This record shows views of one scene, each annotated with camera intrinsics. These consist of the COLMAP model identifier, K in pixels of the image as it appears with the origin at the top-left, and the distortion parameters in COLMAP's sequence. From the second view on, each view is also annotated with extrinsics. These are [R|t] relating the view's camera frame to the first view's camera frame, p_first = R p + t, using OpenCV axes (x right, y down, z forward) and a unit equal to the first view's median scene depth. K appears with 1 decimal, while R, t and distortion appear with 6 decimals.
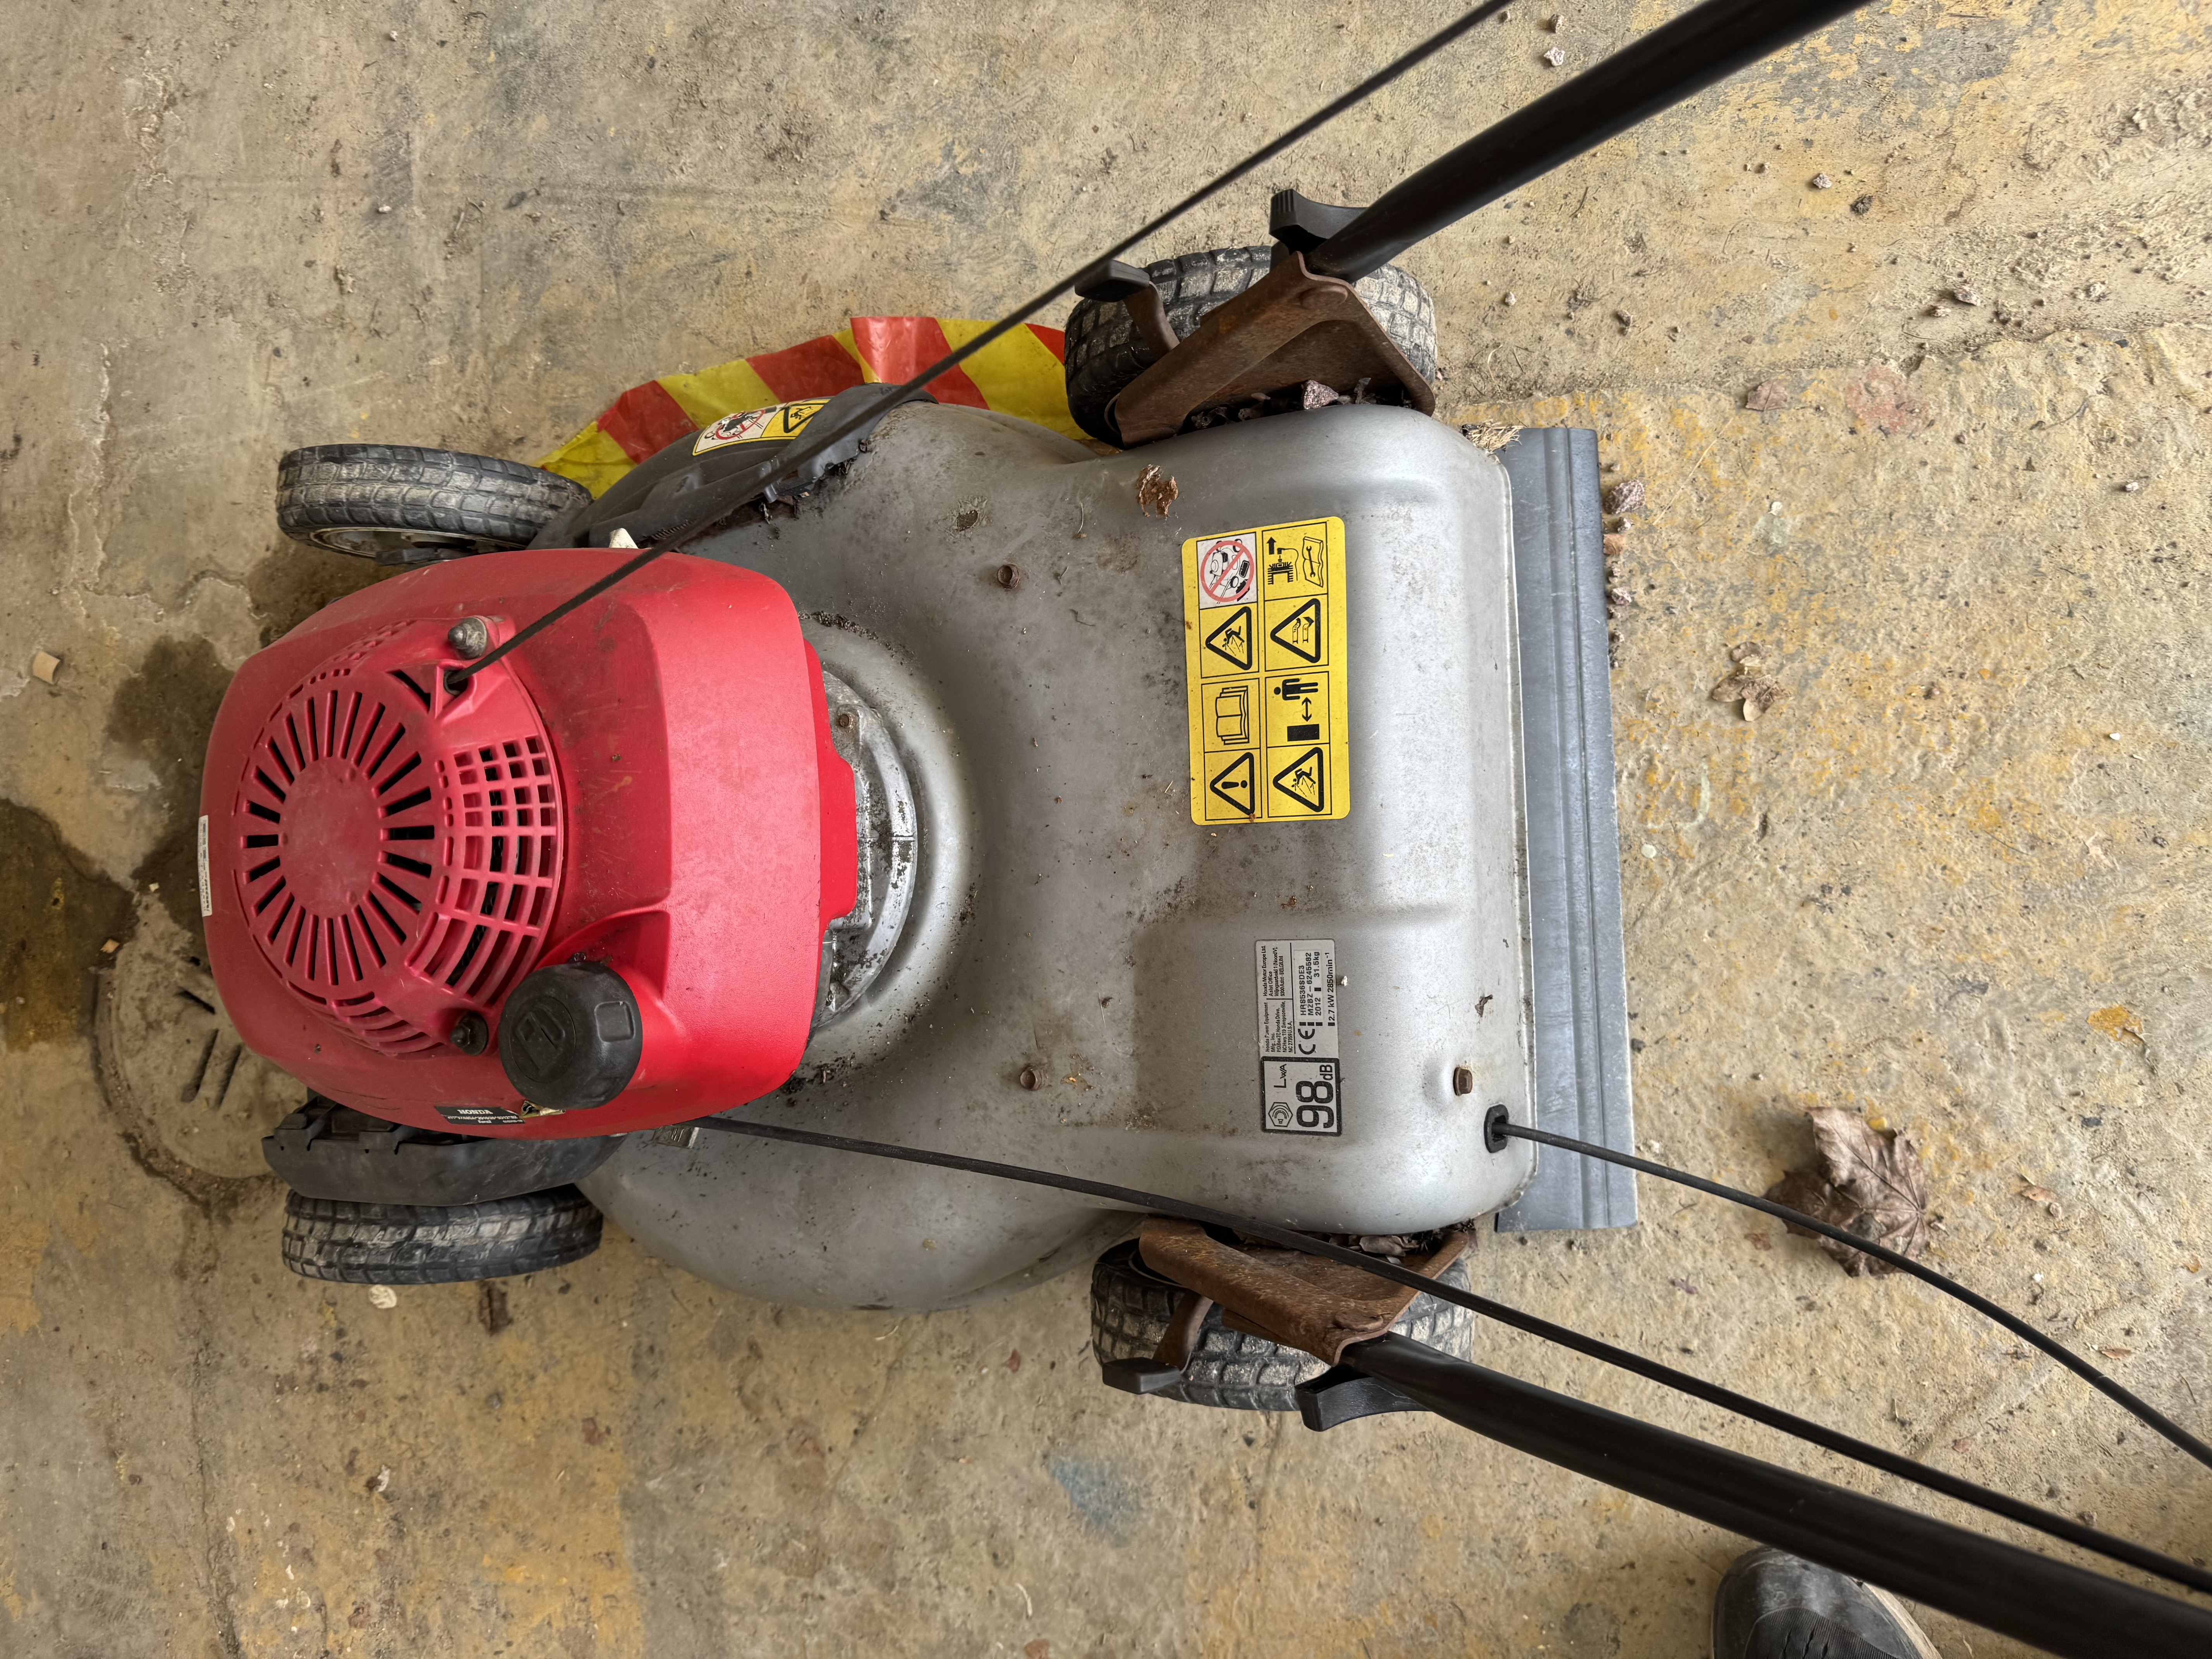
lens RADIAL K [[1644.2, 0, 1067.8], [0, 1644.2, 837.9], [0, 0, 1]] dist [0.127019, -0.252268]
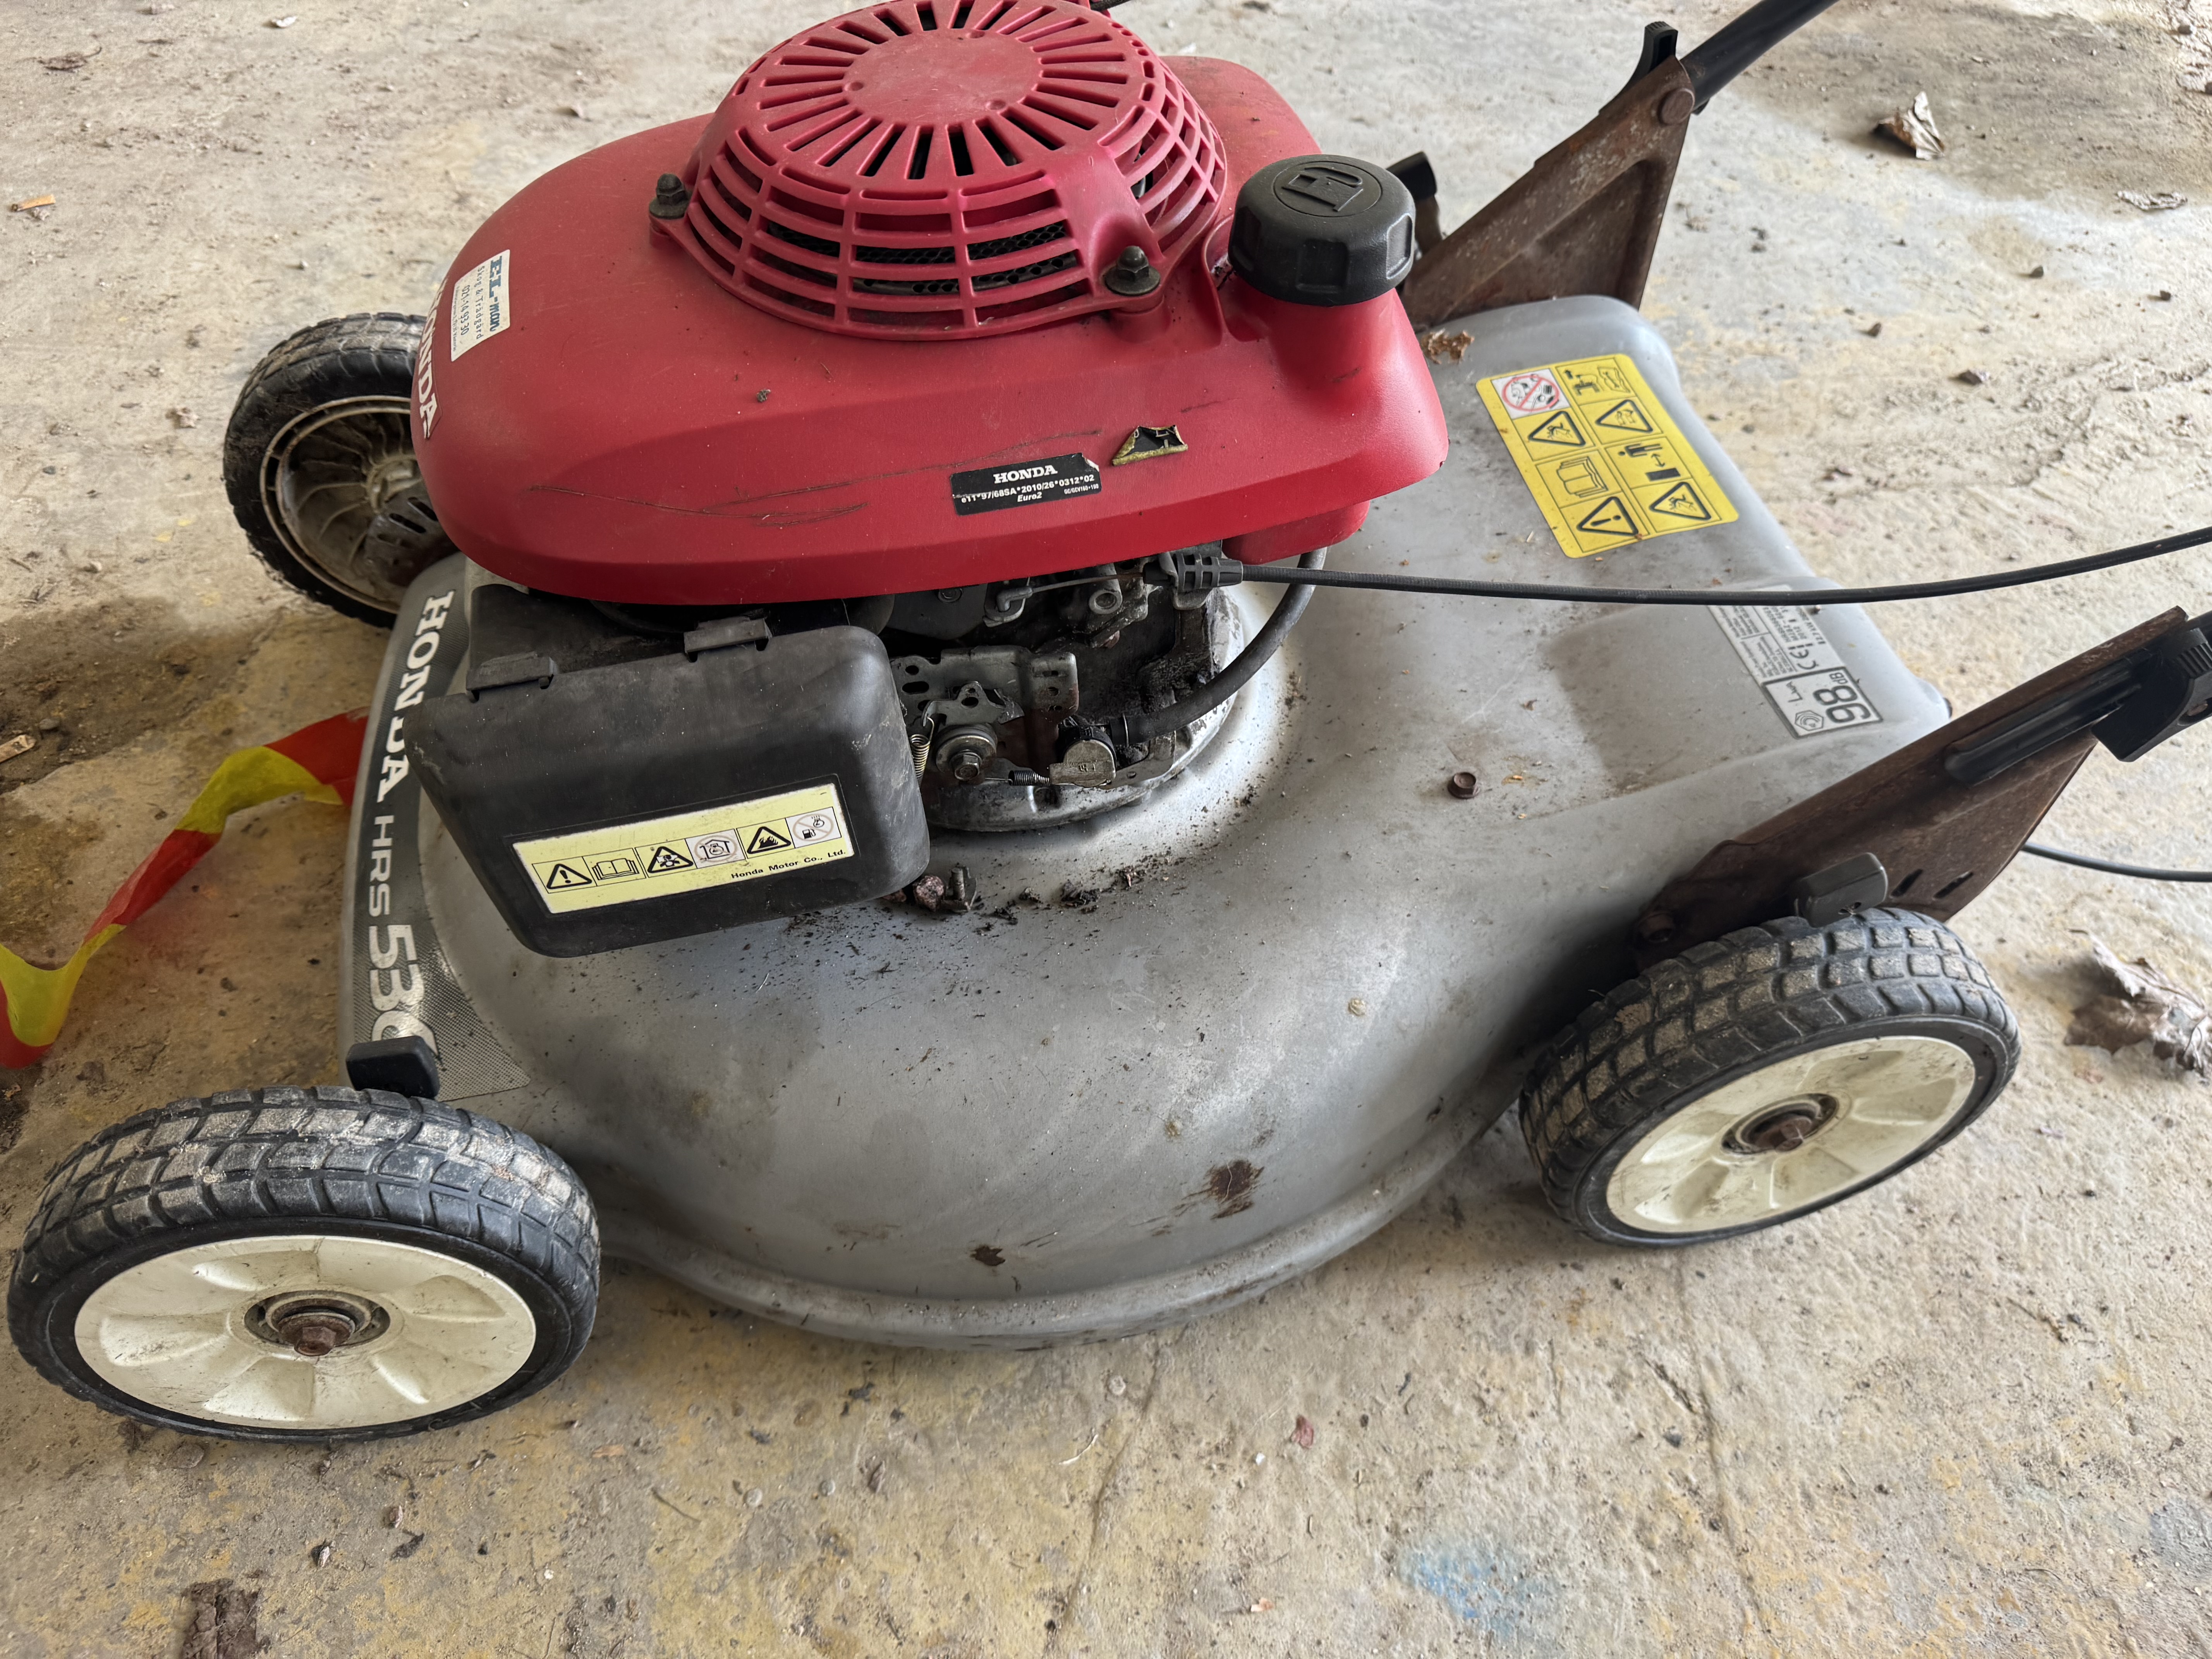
lens RADIAL K [[1644.2, 0, 1067.8], [0, 1644.2, 837.9], [0, 0, 1]] dist [0.127019, -0.252268]
pose [[0.878798, 0.187156, 0.438962, -0.578068], [0.145172, 0.771426, -0.619538, 0.676196], [-0.454577, 0.608173, 0.650757, 0.581886]]
